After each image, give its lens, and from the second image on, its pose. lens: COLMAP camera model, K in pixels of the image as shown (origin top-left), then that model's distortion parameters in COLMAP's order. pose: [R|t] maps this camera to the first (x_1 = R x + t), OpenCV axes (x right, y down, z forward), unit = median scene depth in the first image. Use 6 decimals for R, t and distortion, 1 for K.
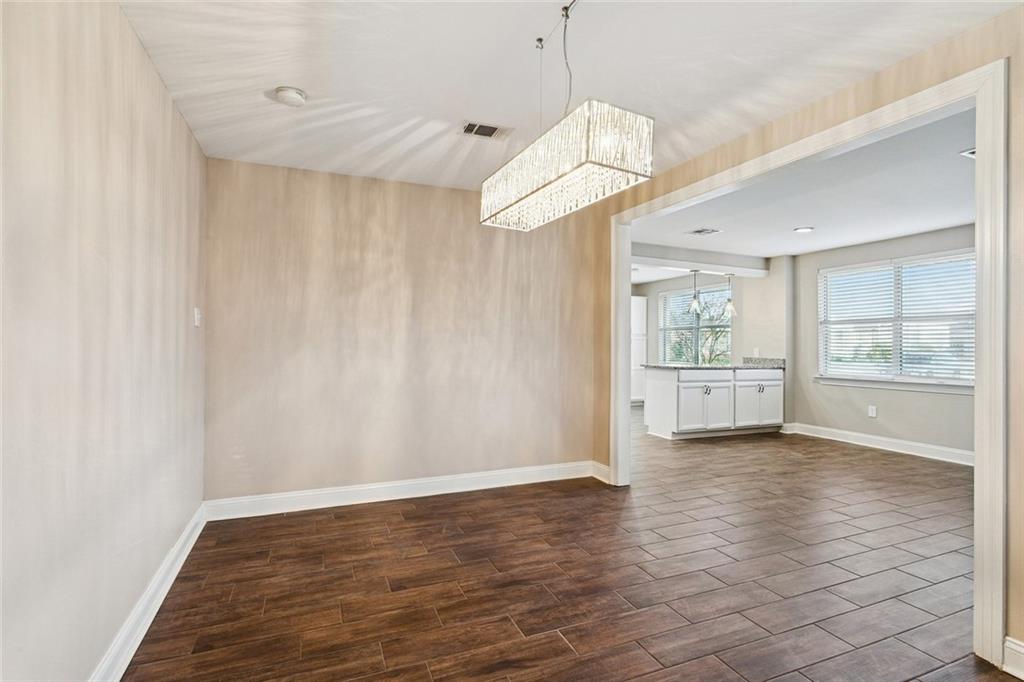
lens RADIAL K [[484.9, 0, 508.1], [0, 484.9, 314.3], [0, 0, 1]] dist [-0.000560, -0.000898]
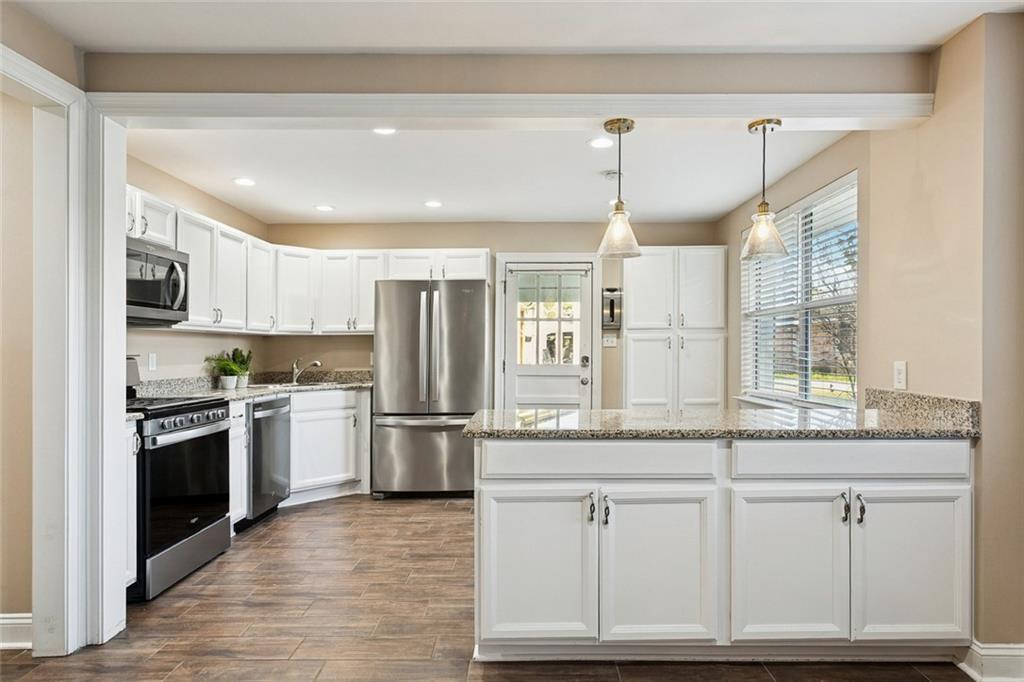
lens RADIAL K [[550.9, 0, 514.9], [0, 550.9, 329.1], [0, 0, 1]] dist [-0.005218, -0.000663]
pose [[0.918084, -0.026152, -0.395522, 0.464808], [0.036606, 0.999151, 0.018907, 0.037226], [0.394692, -0.031837, 0.918262, 0.632091]]
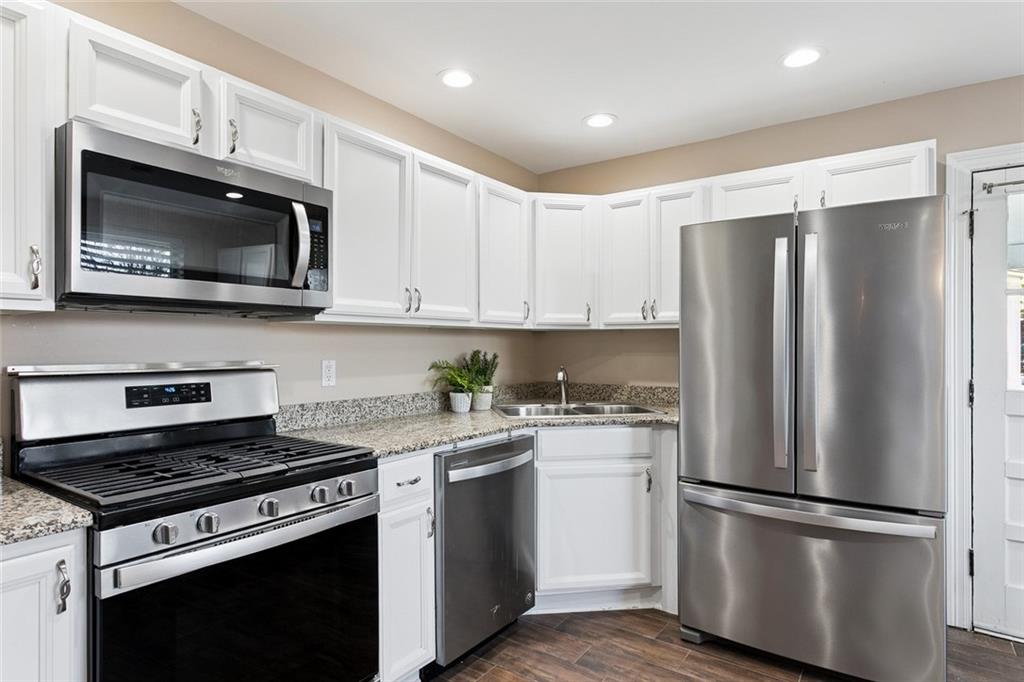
lens RADIAL K [[550.9, 0, 511.9], [0, 550.9, 332.3], [0, 0, 1]] dist [-0.005218, -0.000663]
pose [[0.524596, -0.022626, -0.851050, 0.288588], [0.056509, 0.998368, 0.008290, 0.043991], [0.849474, -0.052440, 0.525019, 0.899809]]
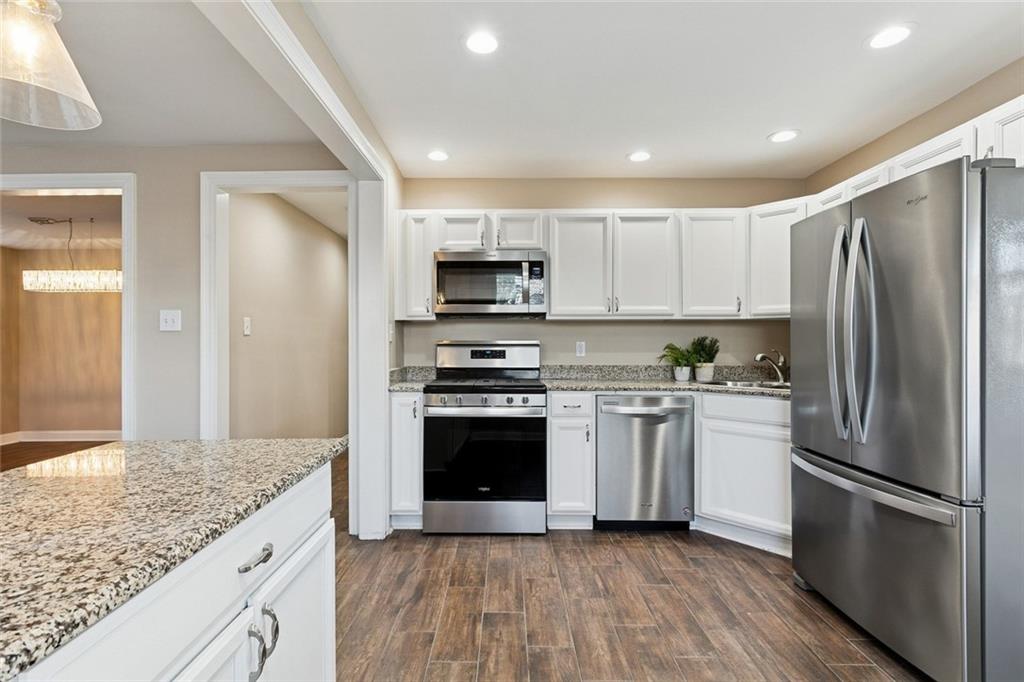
lens RADIAL K [[484.9, 0, 526.7], [0, 484.9, 329.3], [0, 0, 1]] dist [-0.000560, -0.000898]
pose [[-0.366847, -0.028439, -0.929847, 0.451300], [0.060619, 0.996678, -0.054398, 0.069975], [0.928304, -0.076323, -0.363904, 1.125348]]
